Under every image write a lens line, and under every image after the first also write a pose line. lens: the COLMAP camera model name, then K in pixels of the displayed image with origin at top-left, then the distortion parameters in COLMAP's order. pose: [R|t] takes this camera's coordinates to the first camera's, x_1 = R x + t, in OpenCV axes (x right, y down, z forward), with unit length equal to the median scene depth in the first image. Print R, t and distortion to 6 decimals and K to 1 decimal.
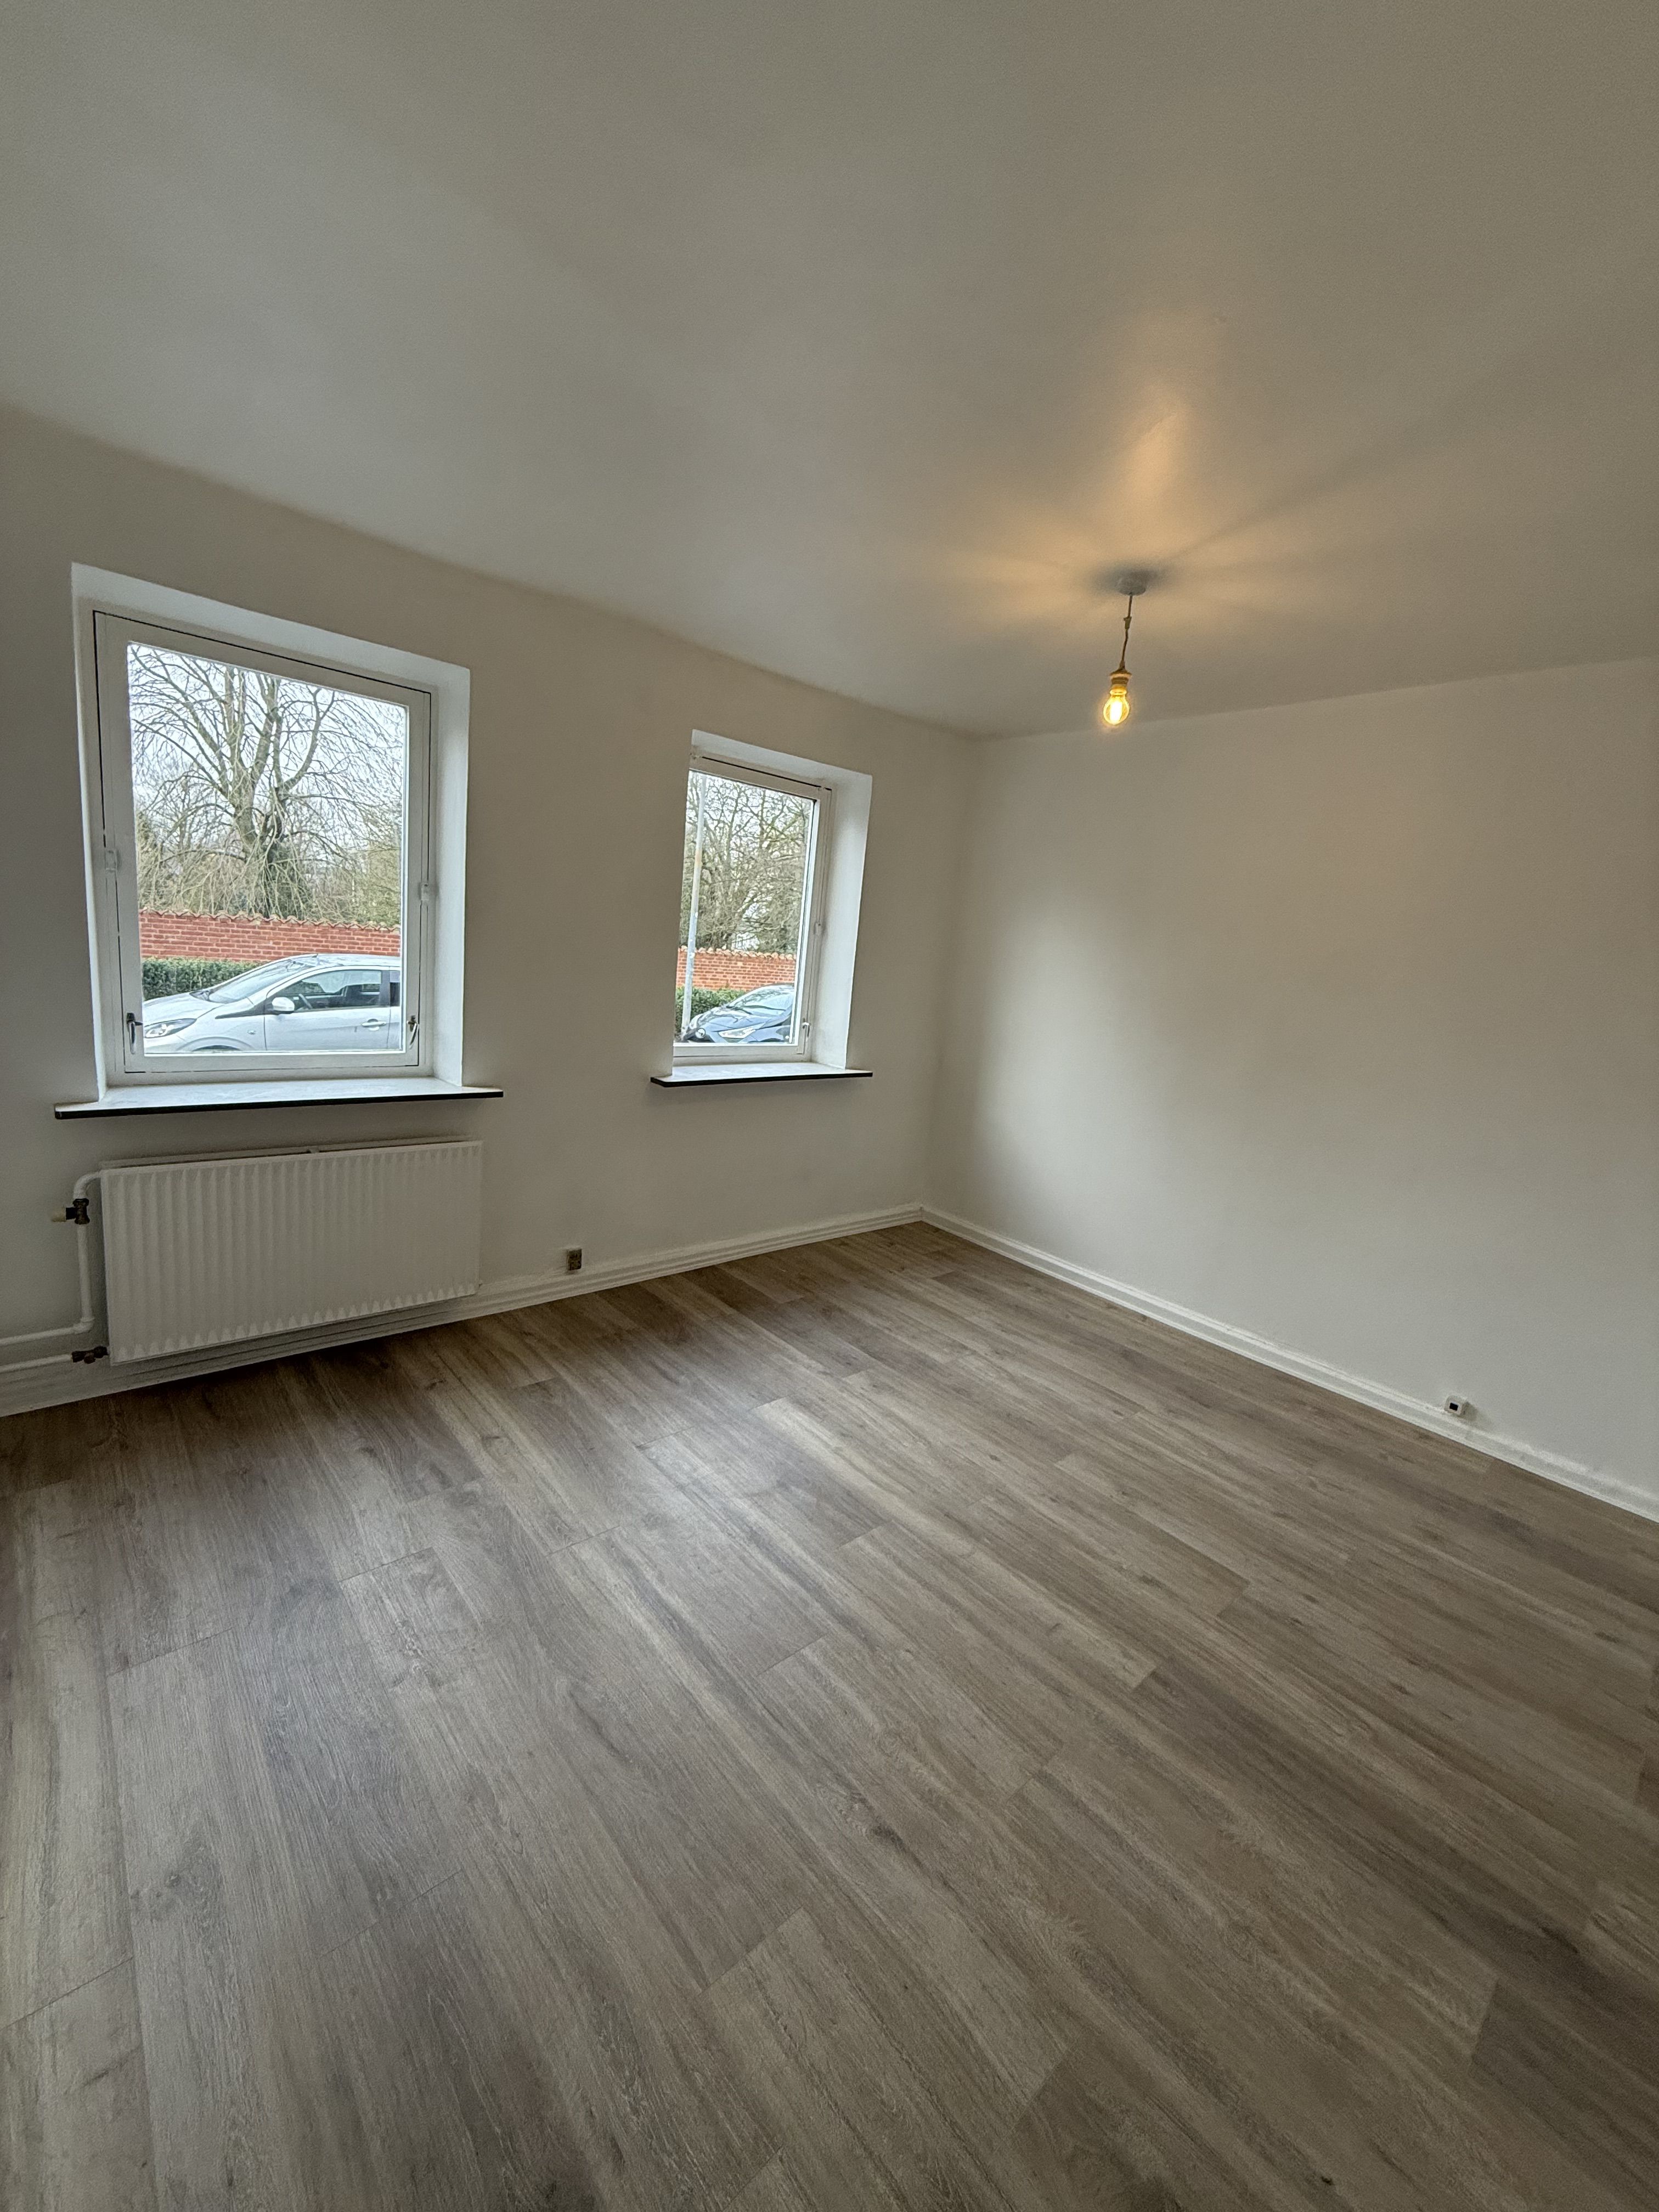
lens RADIAL K [[875.8, 0, 829.5], [0, 875.8, 1106.0], [0, 0, 1]] dist [-0.000776, -0.000137]
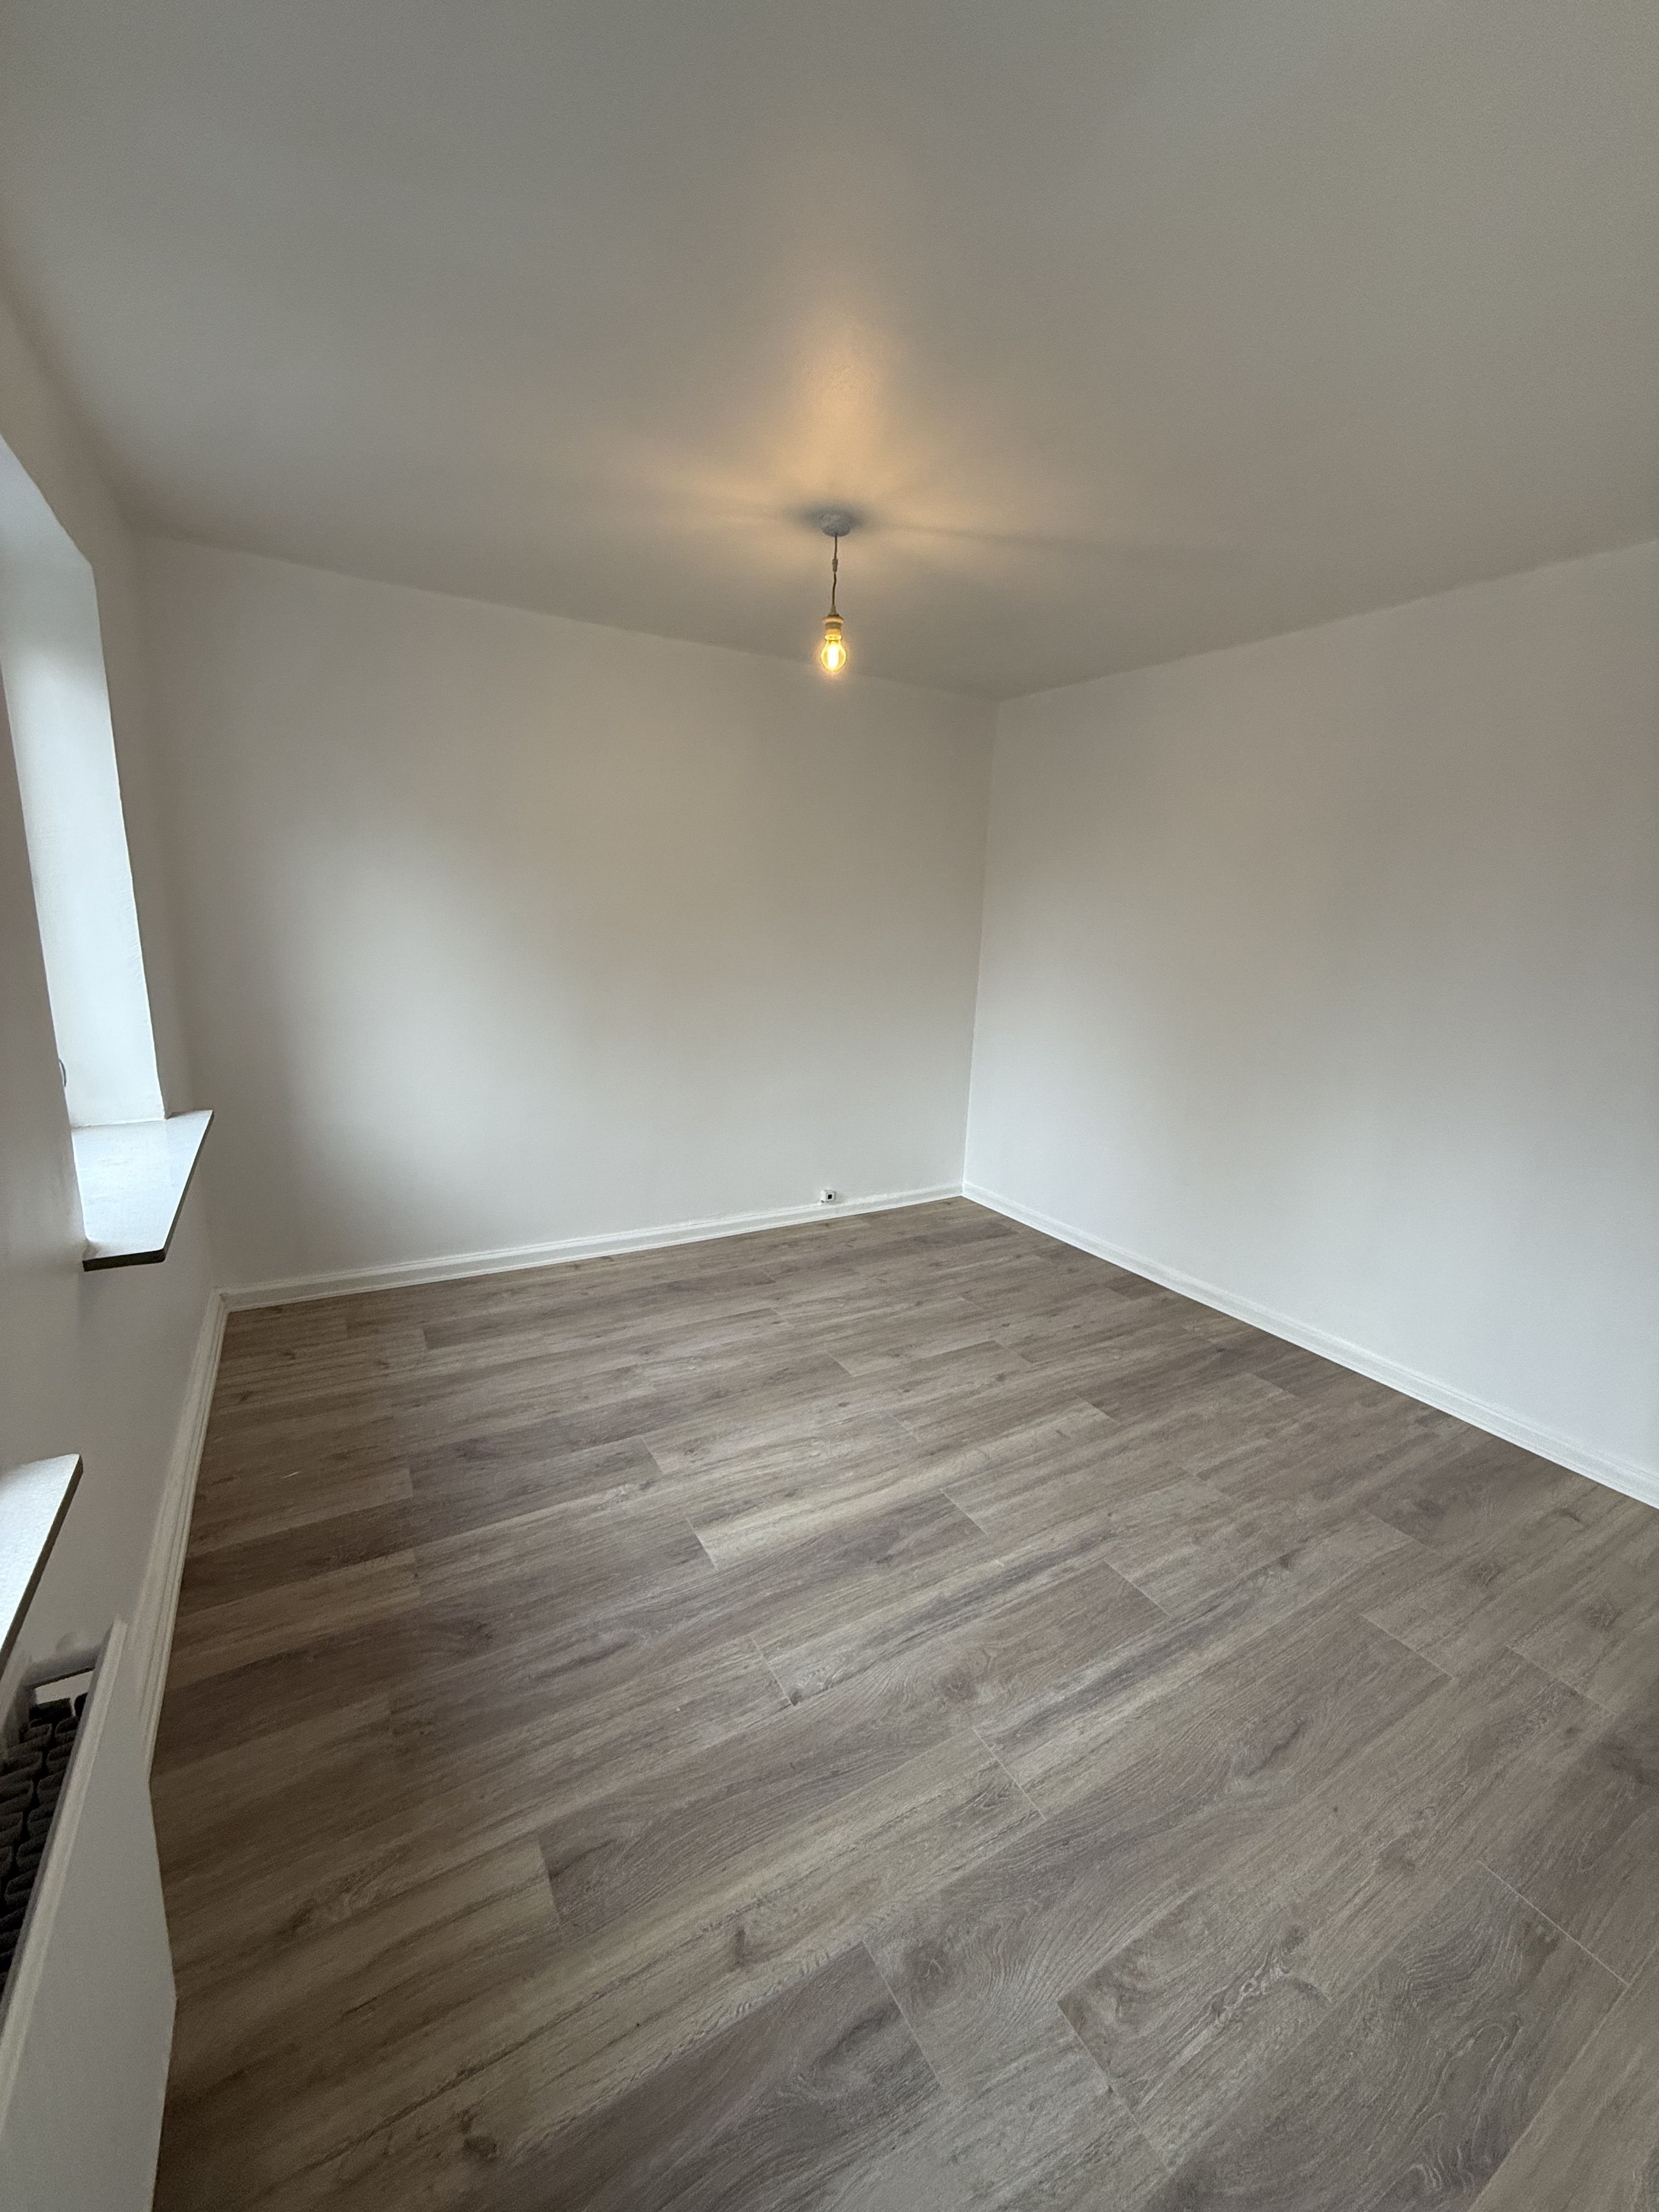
lens RADIAL K [[875.8, 0, 829.5], [0, 875.8, 1106.0], [0, 0, 1]] dist [-0.000776, -0.000137]
pose [[0.201667, -0.297756, 0.933098, -0.716516], [0.165646, 0.949317, 0.267131, -0.223430], [-0.965346, 0.100692, 0.240768, 0.781636]]
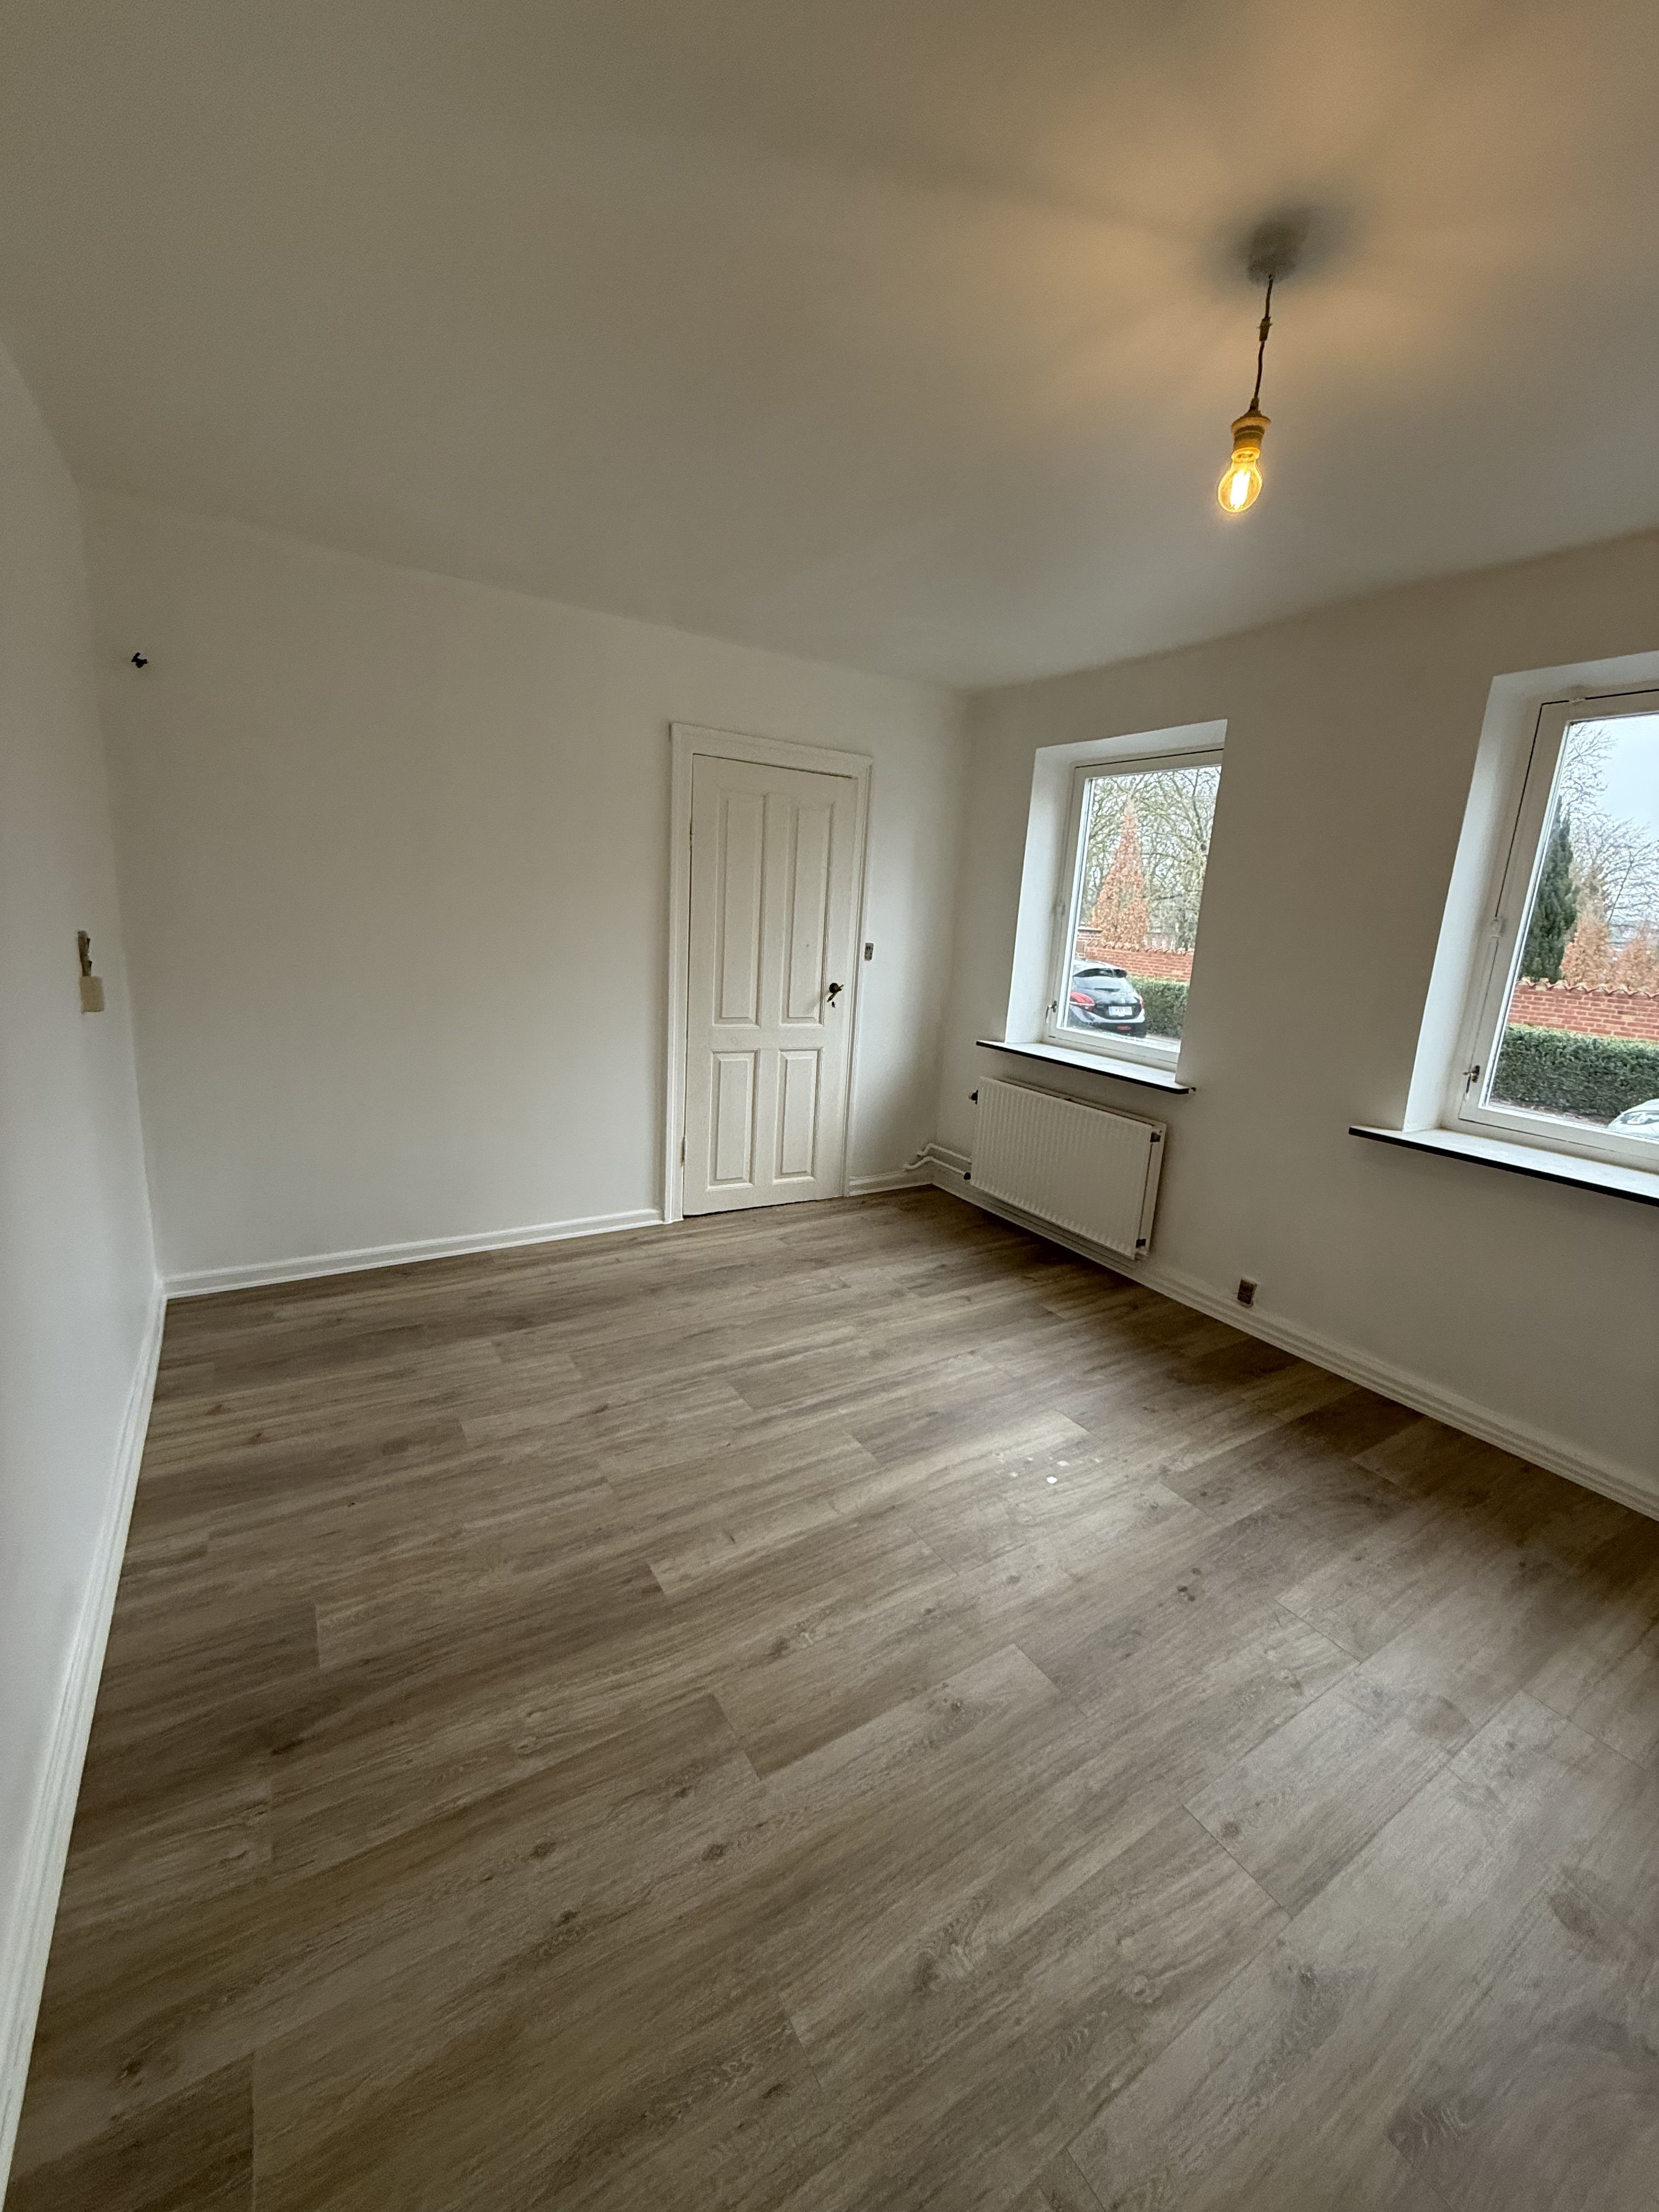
lens RADIAL K [[875.8, 0, 829.5], [0, 875.8, 1106.0], [0, 0, 1]] dist [-0.000776, -0.000137]
pose [[-0.157905, 0.118287, -0.980344, 0.963554], [-0.258567, 0.953205, 0.156661, -0.067844], [0.953000, 0.278222, -0.119931, 0.882074]]
